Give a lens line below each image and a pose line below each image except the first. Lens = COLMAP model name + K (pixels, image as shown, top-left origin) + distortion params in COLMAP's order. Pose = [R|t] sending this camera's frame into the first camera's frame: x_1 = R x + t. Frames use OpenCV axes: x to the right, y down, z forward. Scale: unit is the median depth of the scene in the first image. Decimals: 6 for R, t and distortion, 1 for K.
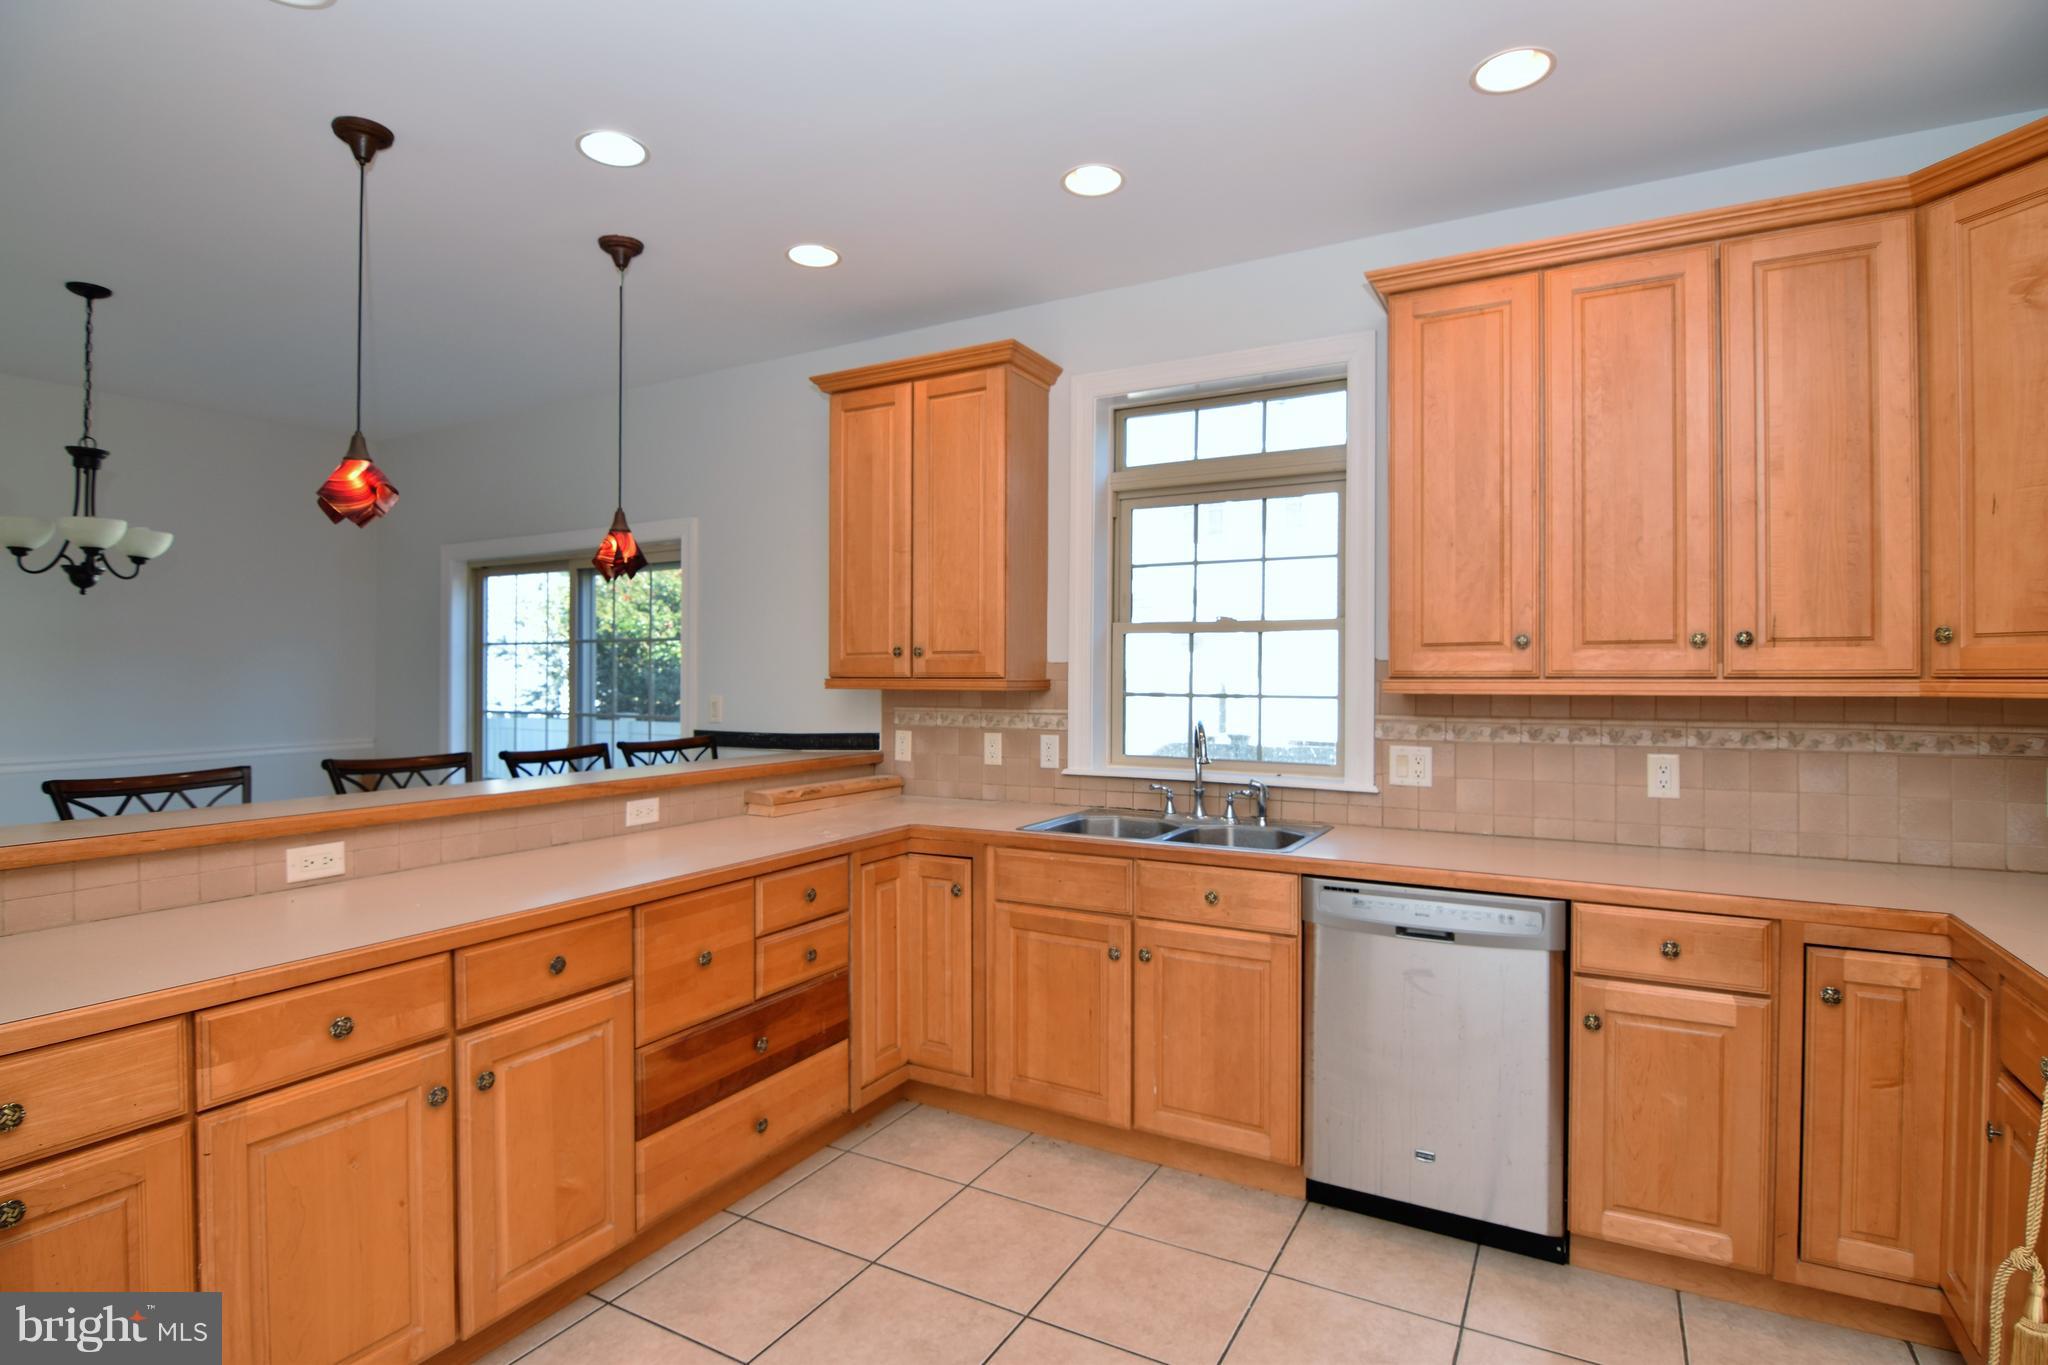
lens RADIAL K [[1011.5, 0, 1021.4], [0, 1011.5, 679.4], [0, 0, 1]] dist [-0.007872, -0.010995]
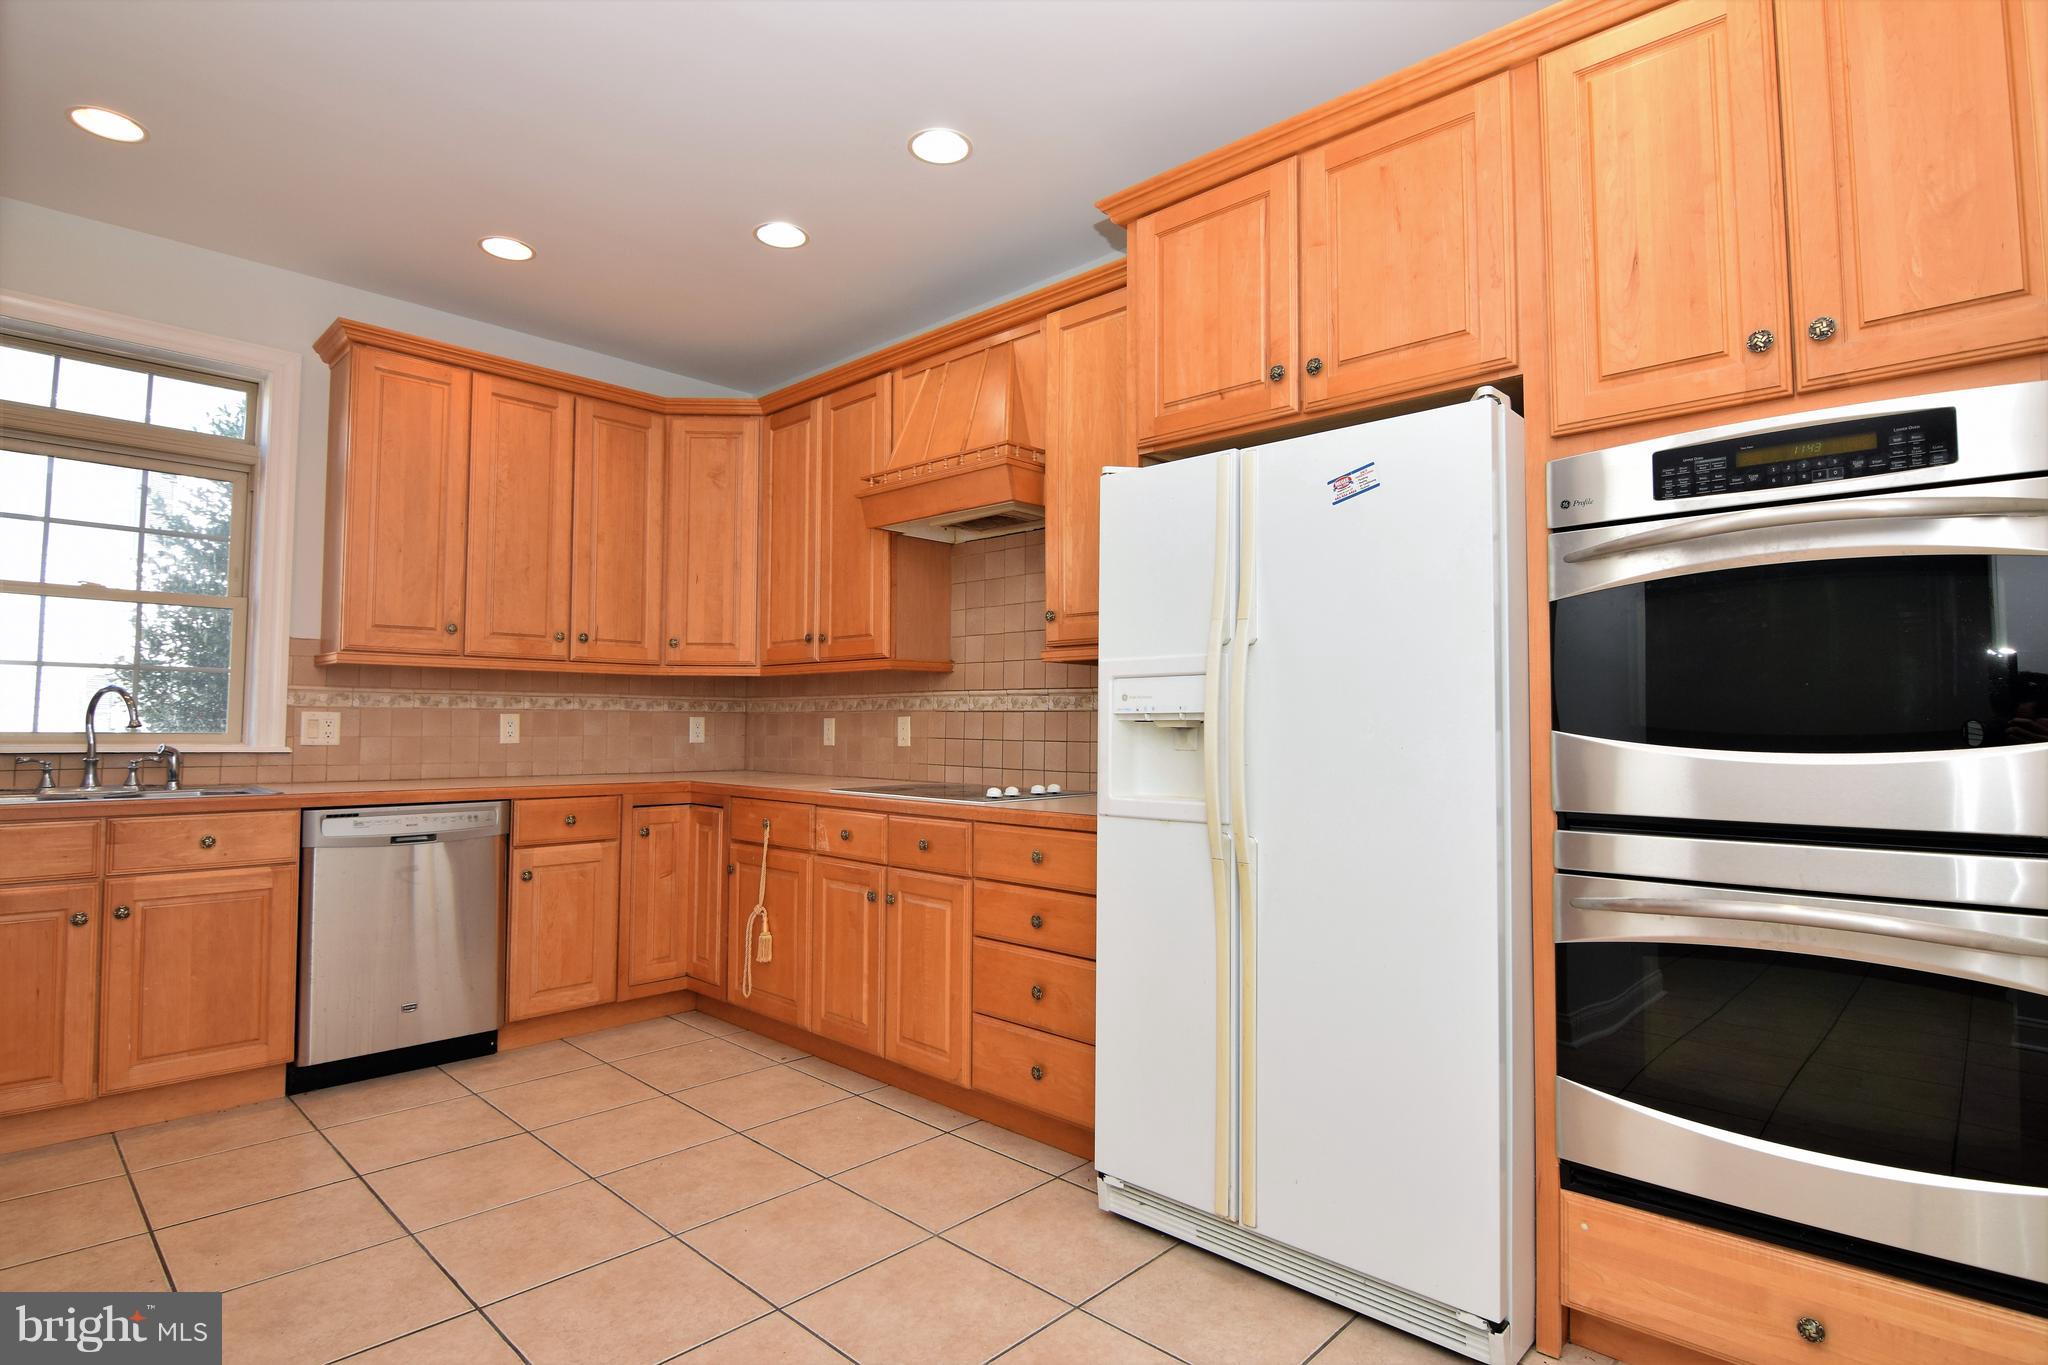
lens RADIAL K [[1034.0, 0, 1024.0], [0, 1034.0, 682.5], [0, 0, 1]] dist [-0.000300, -0.014074]
pose [[0.239882, 0.040049, 0.969976, -0.675755], [-0.003953, 0.999181, -0.040277, 0.088370], [-0.970794, 0.005827, 0.239844, -0.105264]]
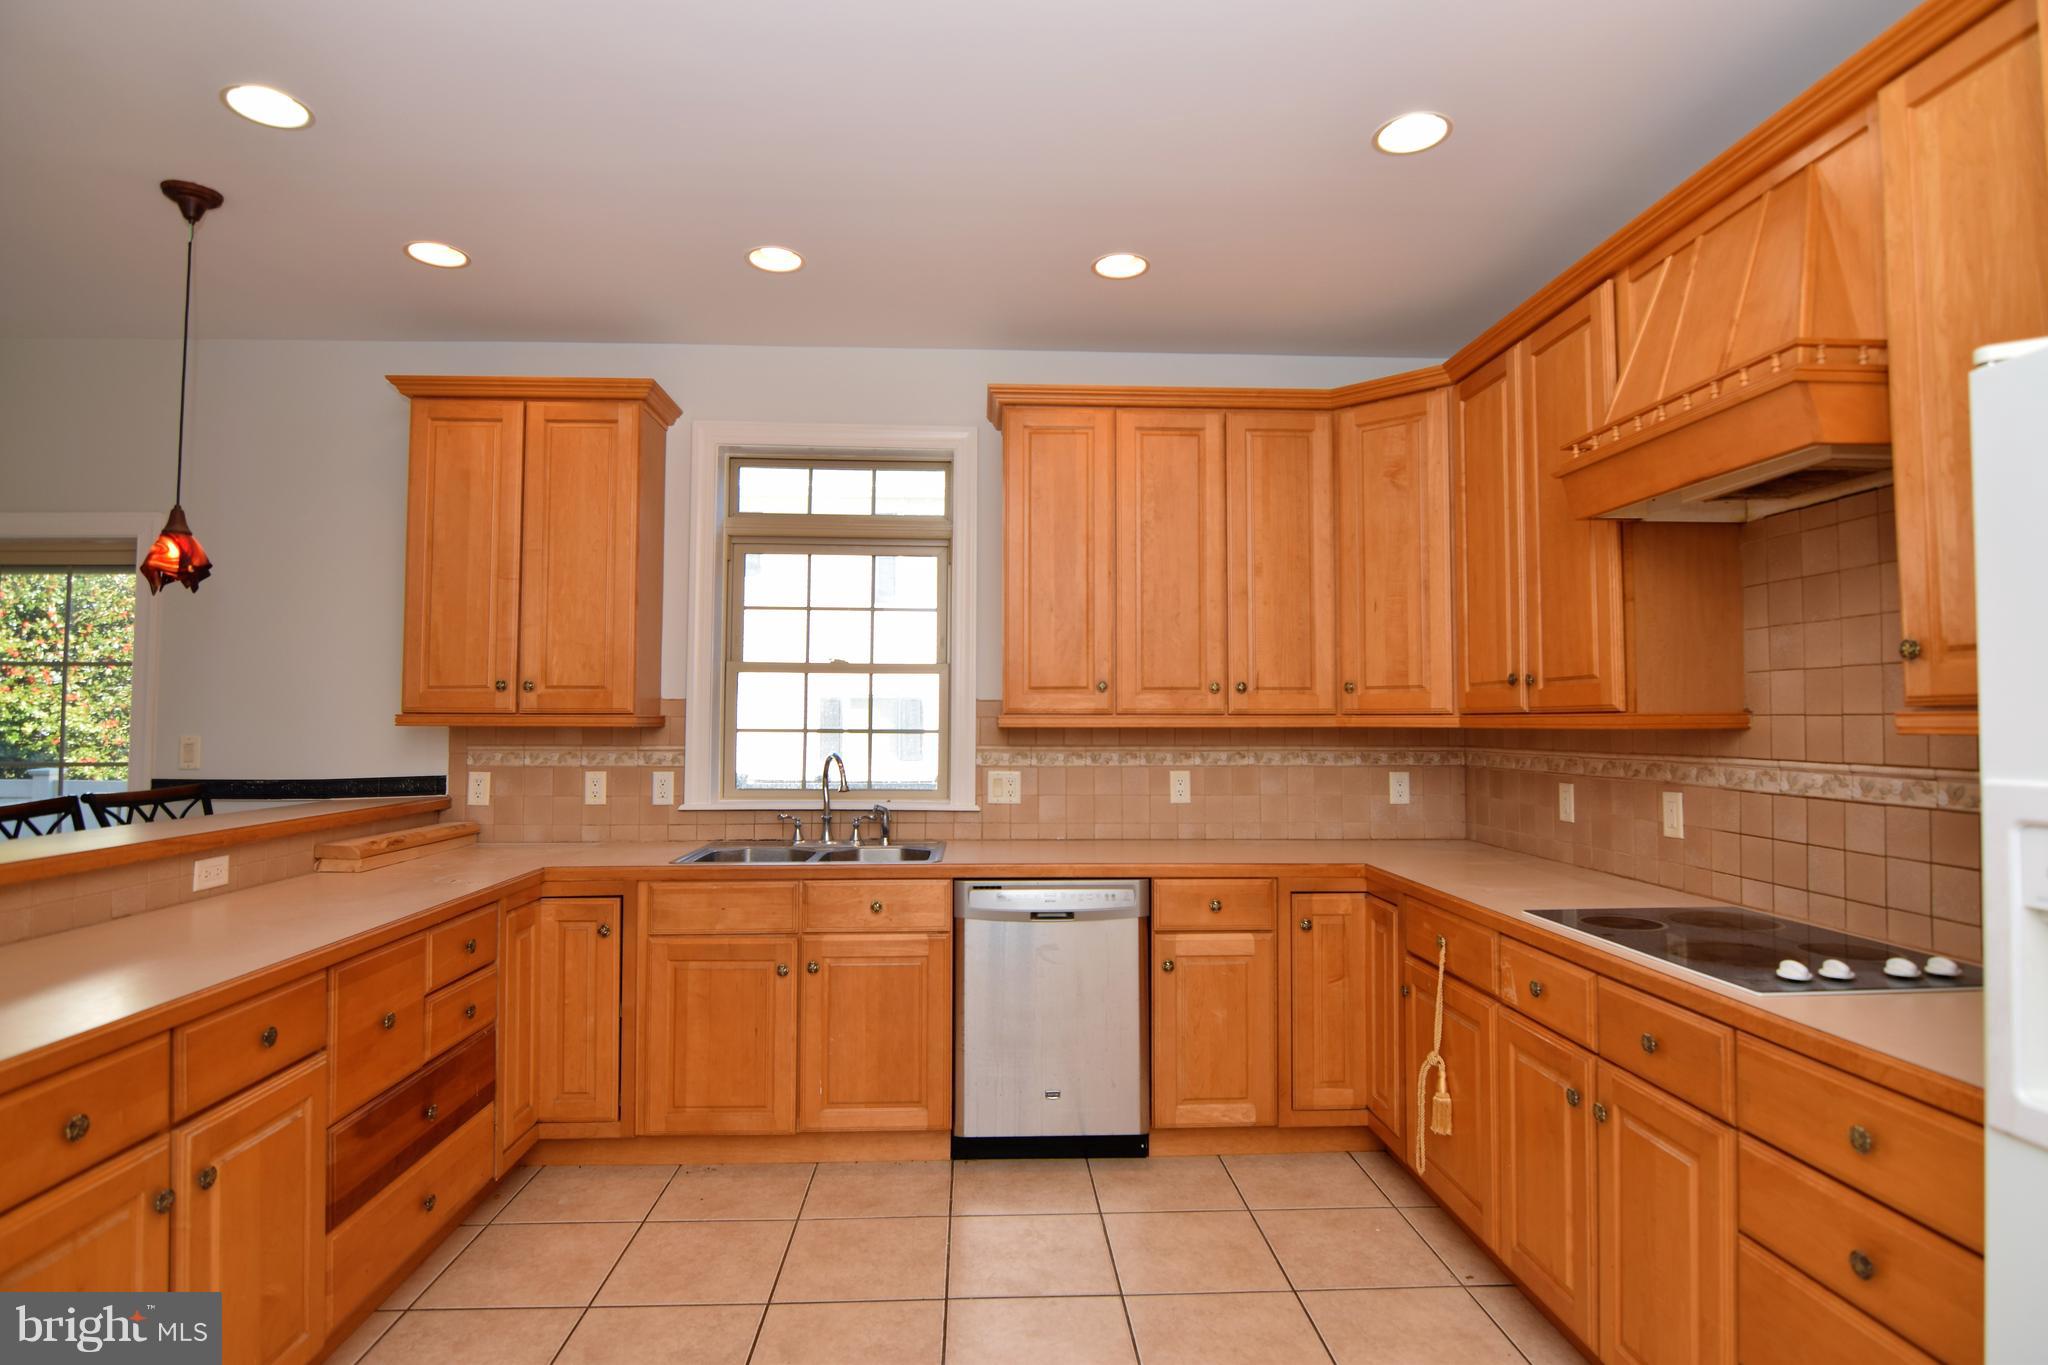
lens RADIAL K [[1053.6, 0, 1020.1], [0, 1053.6, 680.2], [0, 0, 1]] dist [-0.001837, -0.014737]
pose [[0.846667, 0.020488, 0.531728, -0.312944], [0.000090, 0.999253, -0.038645, 0.006919], [-0.532122, 0.032767, 0.846033, -0.097693]]
